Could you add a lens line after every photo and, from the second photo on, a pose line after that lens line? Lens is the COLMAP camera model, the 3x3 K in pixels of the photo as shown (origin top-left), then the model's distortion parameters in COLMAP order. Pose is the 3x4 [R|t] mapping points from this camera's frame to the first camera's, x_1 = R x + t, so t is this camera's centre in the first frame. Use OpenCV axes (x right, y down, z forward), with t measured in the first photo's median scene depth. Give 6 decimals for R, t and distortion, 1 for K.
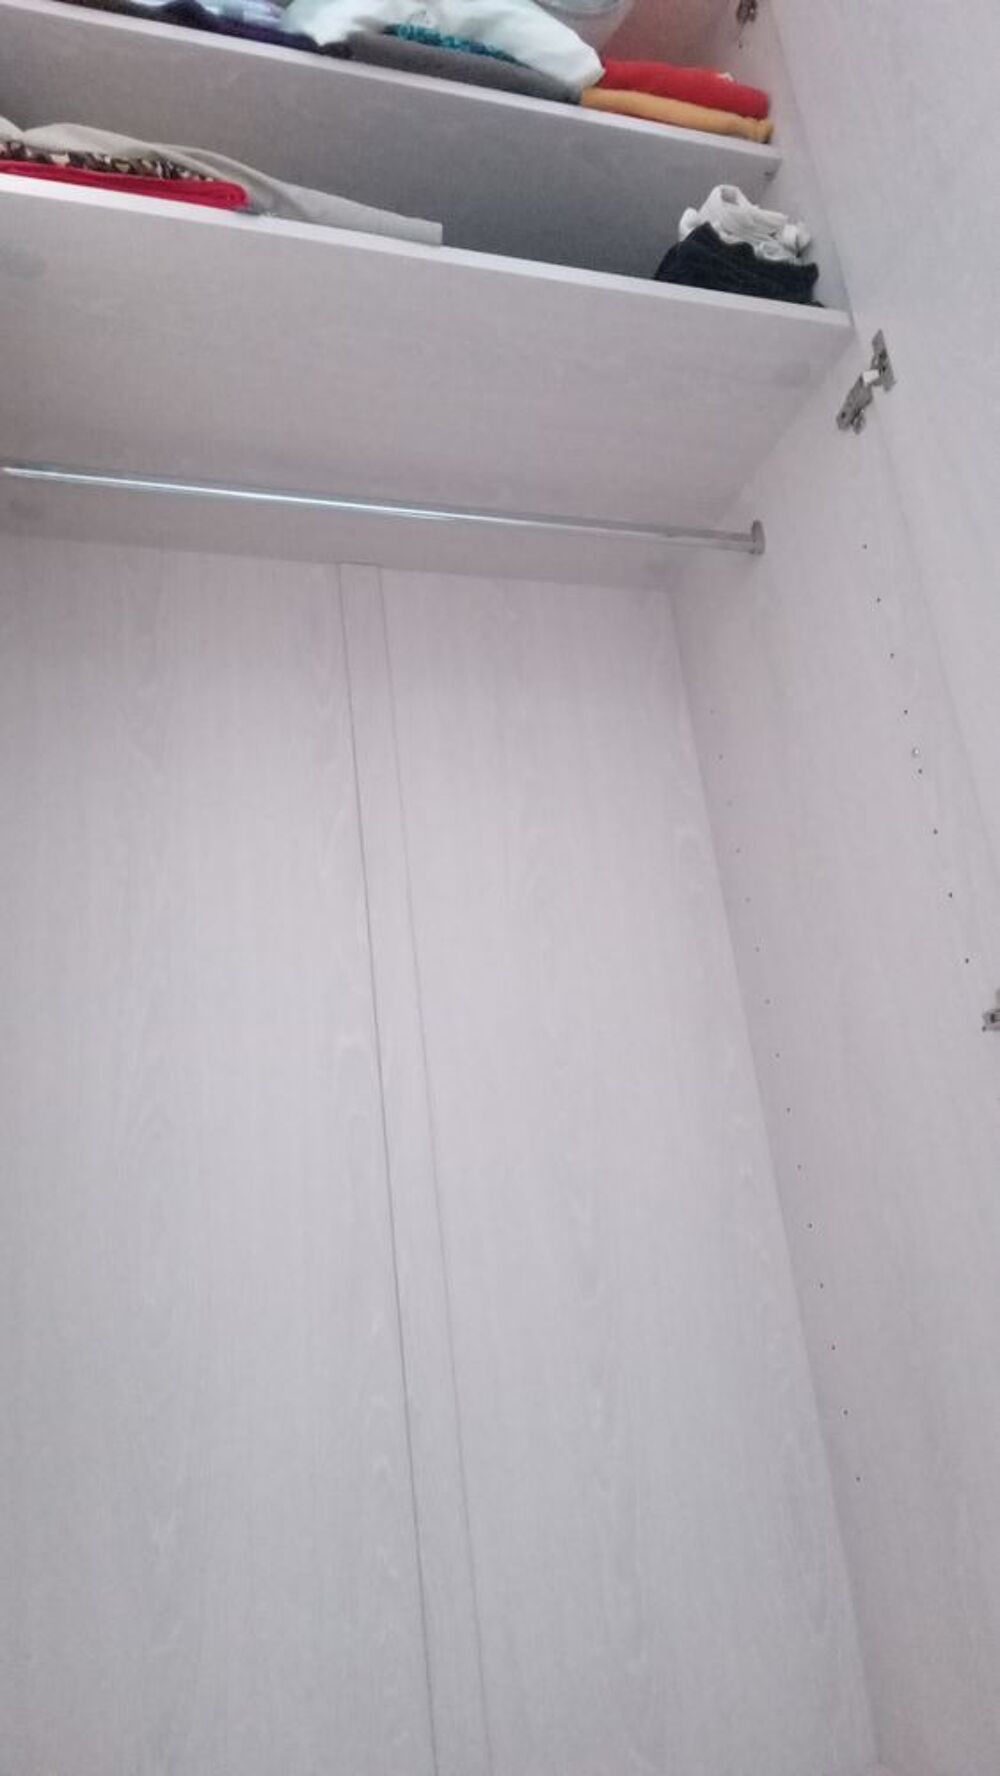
lens RADIAL K [[1310.6, 0, 500.0], [0, 1310.6, 888.0], [0, 0, 1]] dist [0.006138, -0.000586]
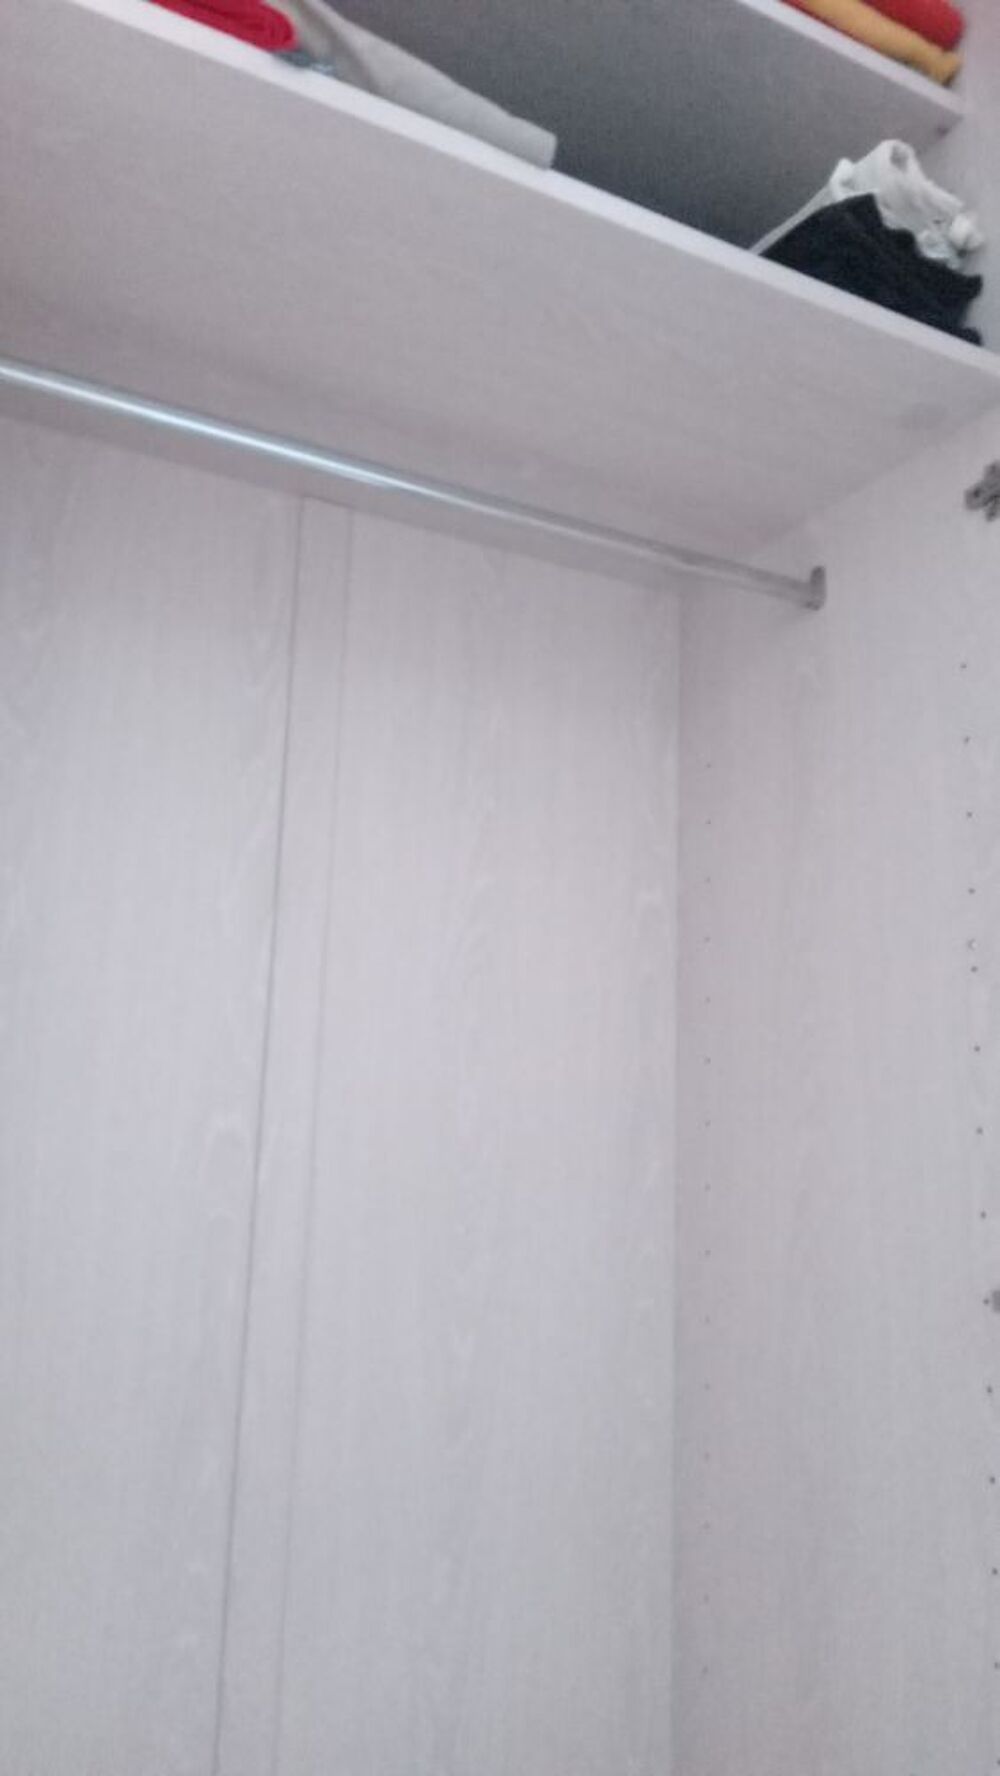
lens RADIAL K [[1265.9, 0, 500.0], [0, 1265.9, 888.0], [0, 0, 1]] dist [-0.003025, 0.003560]
pose [[0.974453, 0.174867, 0.140935, -0.083642], [-0.195619, 0.969126, 0.150092, -0.177330], [-0.110337, -0.173827, 0.978575, 0.225475]]
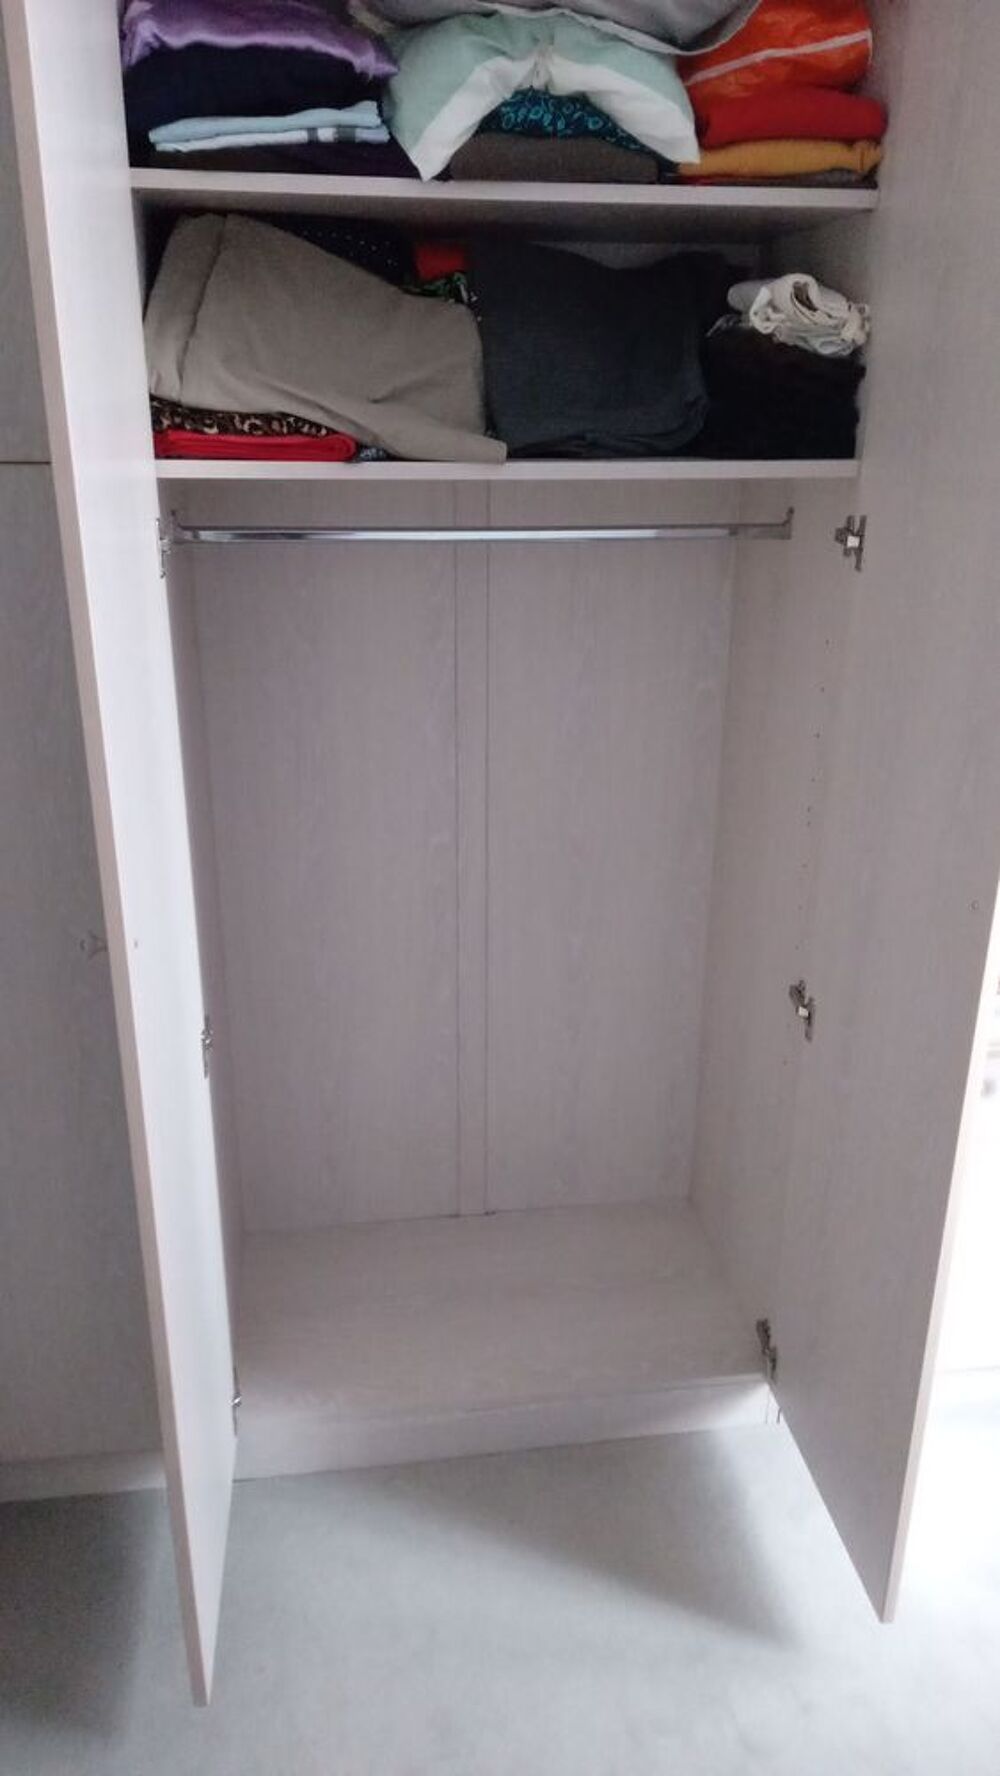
lens RADIAL K [[1310.6, 0, 500.0], [0, 1310.6, 888.0], [0, 0, 1]] dist [0.006138, -0.000586]
pose [[0.978760, 0.171694, -0.112023, 0.139467], [-0.053789, 0.742364, 0.667834, -0.875280], [0.197825, -0.647624, 0.735831, -0.170810]]
